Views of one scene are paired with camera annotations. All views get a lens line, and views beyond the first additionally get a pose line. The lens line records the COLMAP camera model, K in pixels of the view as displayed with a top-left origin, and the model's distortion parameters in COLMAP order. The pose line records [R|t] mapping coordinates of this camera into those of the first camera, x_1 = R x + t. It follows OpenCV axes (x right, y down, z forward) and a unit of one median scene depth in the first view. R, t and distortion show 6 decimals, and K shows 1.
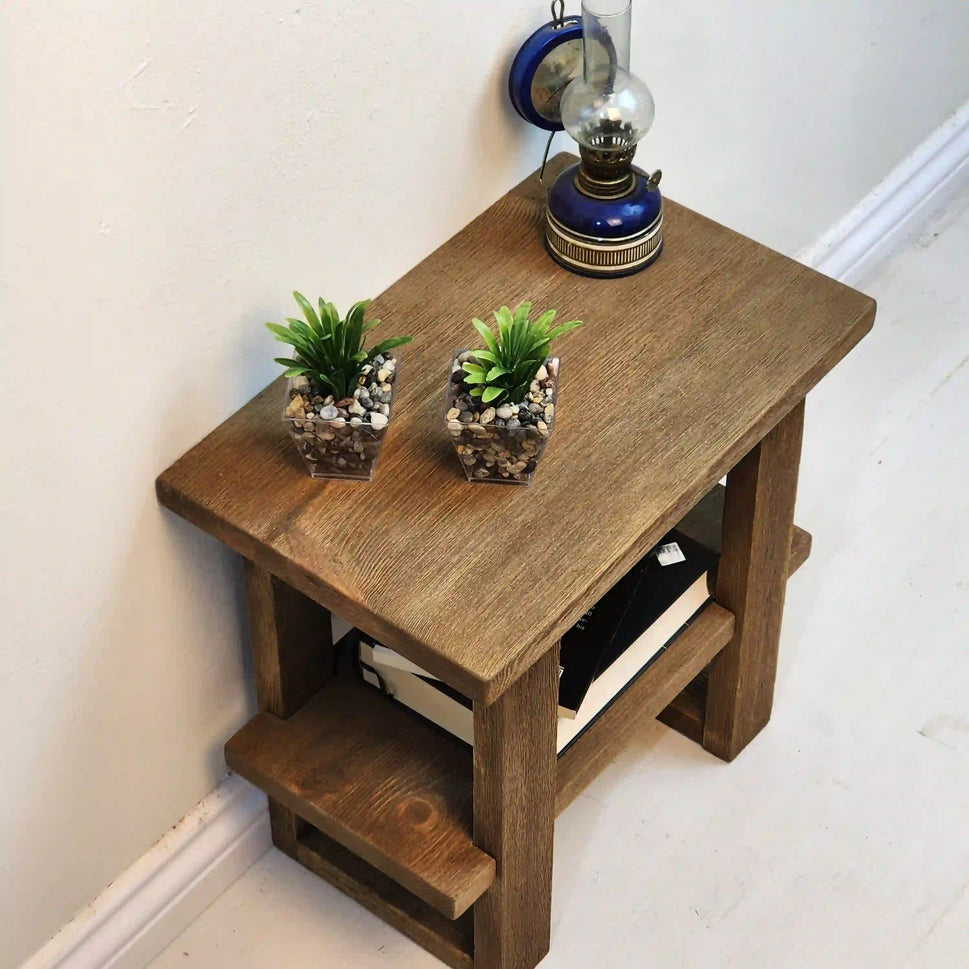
lens RADIAL K [[2510.5, 0, 484.5], [0, 2510.5, 484.5], [0, 0, 1]] dist [-0.621391, 8.378555]
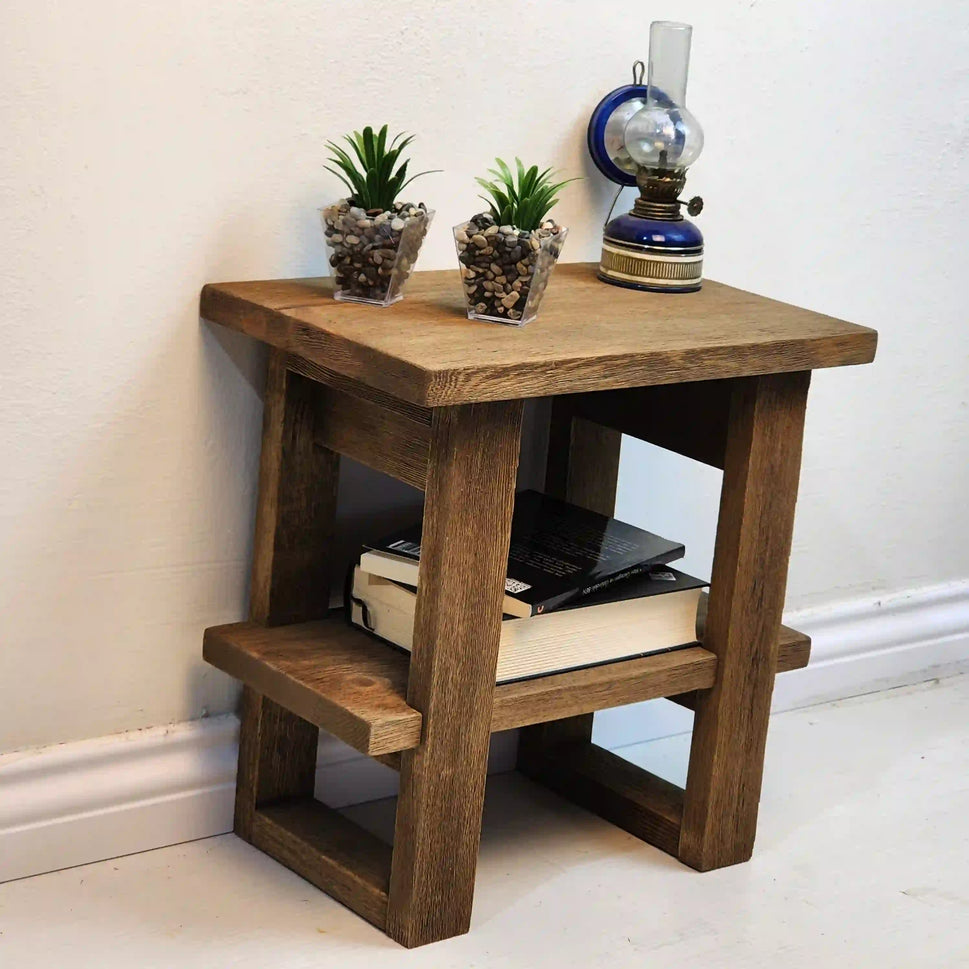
lens RADIAL K [[2510.5, 0, 484.5], [0, 2510.5, 484.5], [0, 0, 1]] dist [-0.621391, 8.378555]
pose [[0.971526, 0.146835, -0.185951, 0.202338], [-0.222476, 0.835301, -0.502769, 0.572704], [0.081501, 0.529822, 0.844184, 0.092419]]
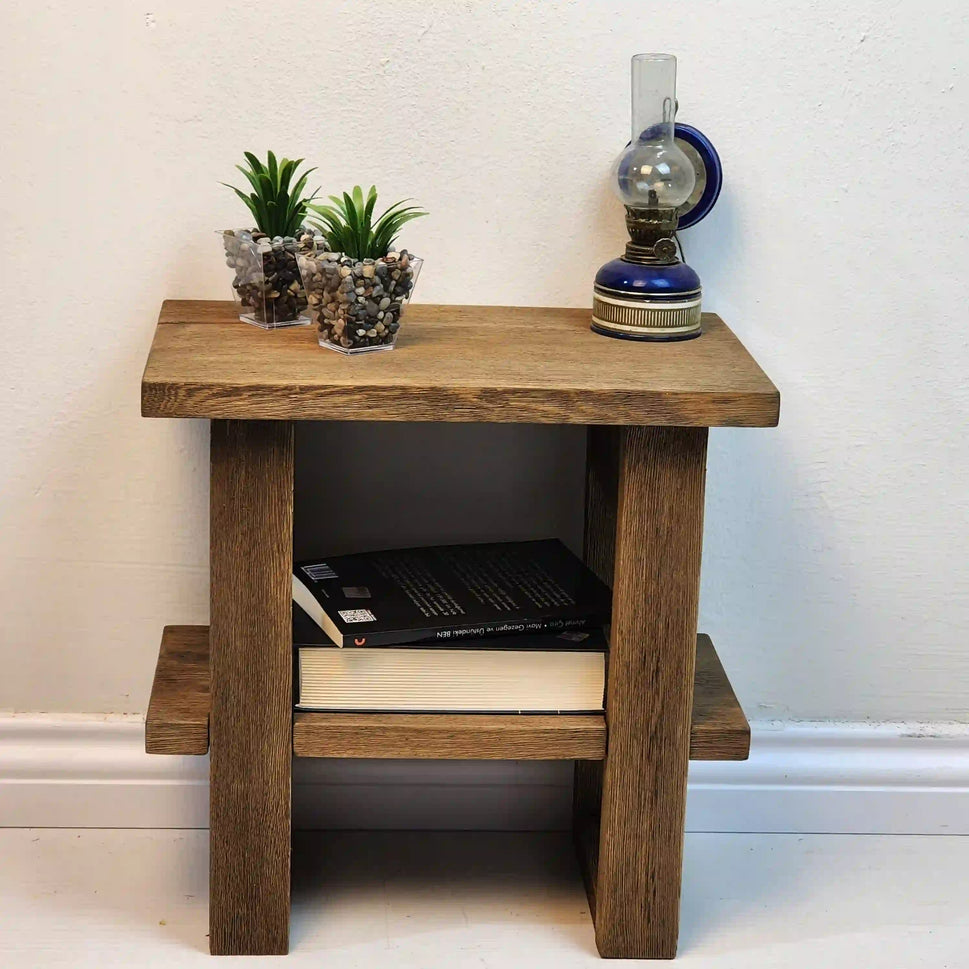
lens RADIAL K [[2563.8, 0, 484.5], [0, 2563.8, 484.5], [0, 0, 1]] dist [-0.734175, 10.270015]
pose [[0.668762, 0.220106, -0.710148, 0.804480], [-0.561756, 0.775286, -0.288723, 0.311816], [0.487019, 0.592017, 0.642128, 0.312779]]
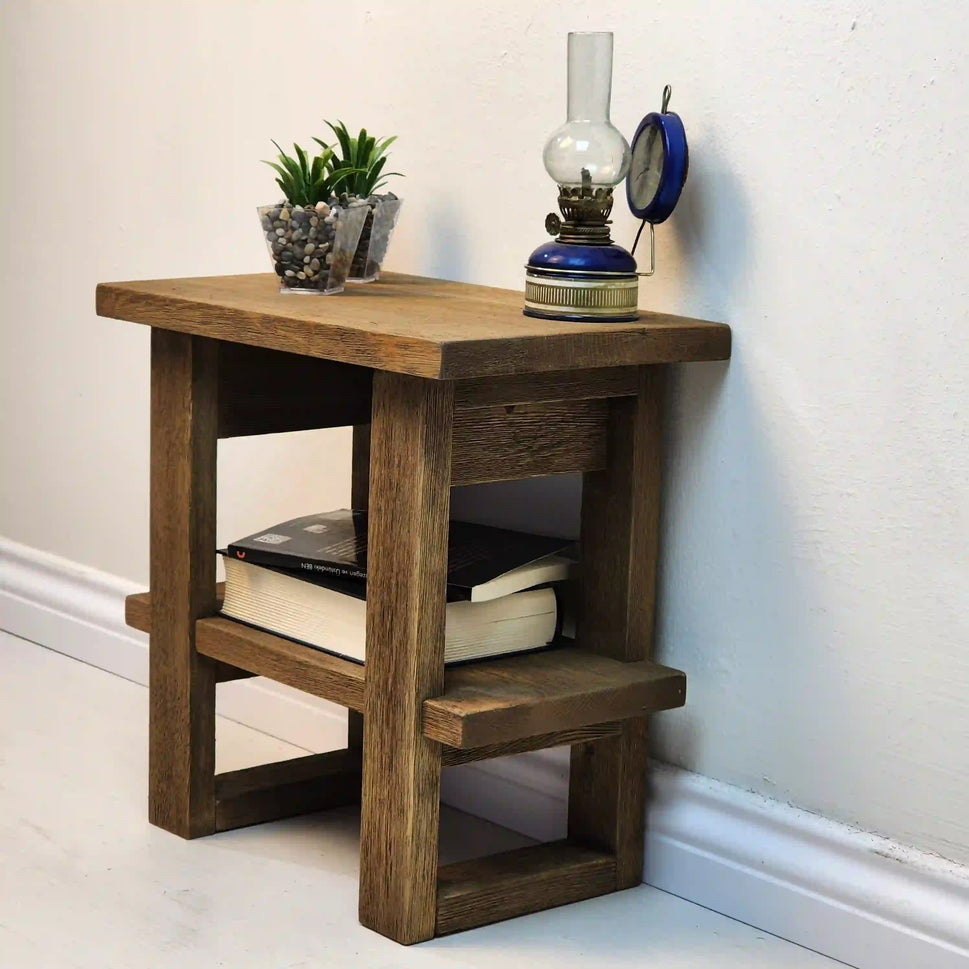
lens RADIAL K [[2510.5, 0, 484.5], [0, 2510.5, 484.5], [0, 0, 1]] dist [-0.621391, 8.378555]
pose [[-0.198078, 0.164817, -0.966230, 1.084001], [-0.732005, 0.630704, 0.257646, -0.297211], [0.651870, 0.758319, -0.004282, 1.051923]]
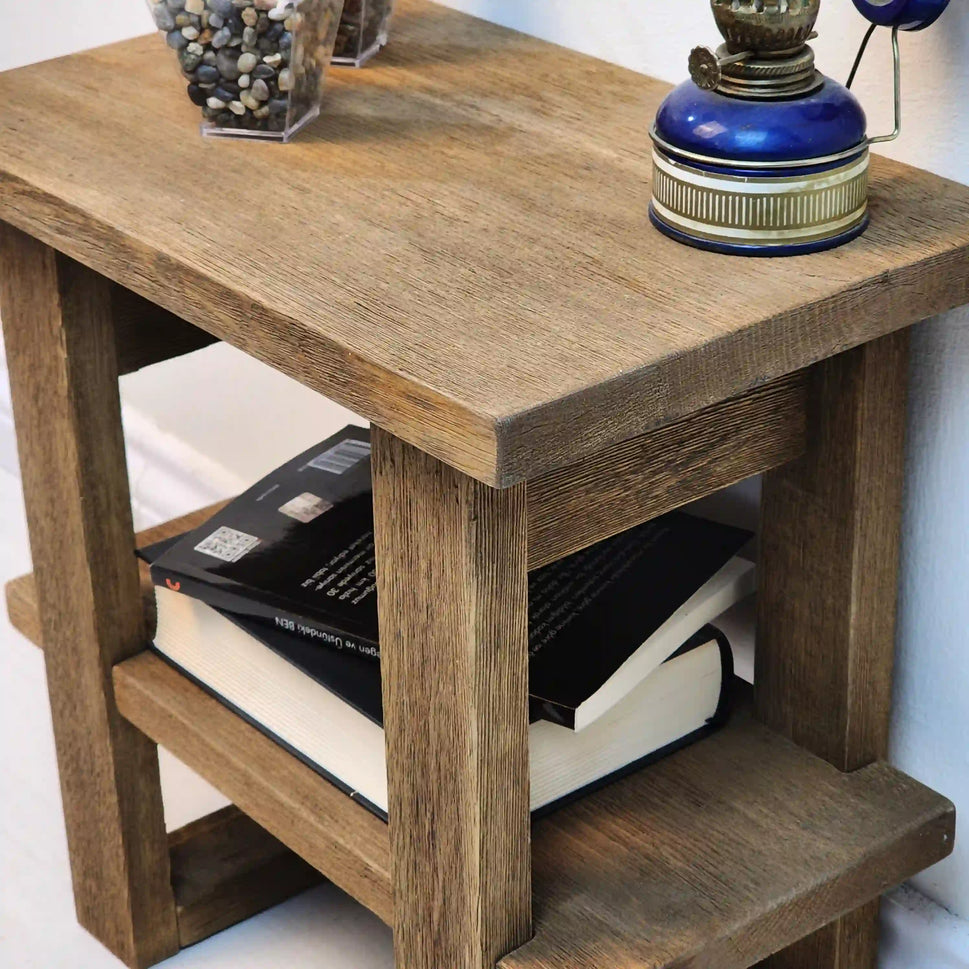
lens RADIAL K [[2563.8, 0, 484.5], [0, 2563.8, 484.5], [0, 0, 1]] dist [-0.734175, 10.270015]
pose [[-0.218885, 0.455060, -0.863139, 0.575382], [-0.689814, 0.553464, 0.466726, -0.288457], [0.690105, 0.697565, 0.192762, 0.911191]]
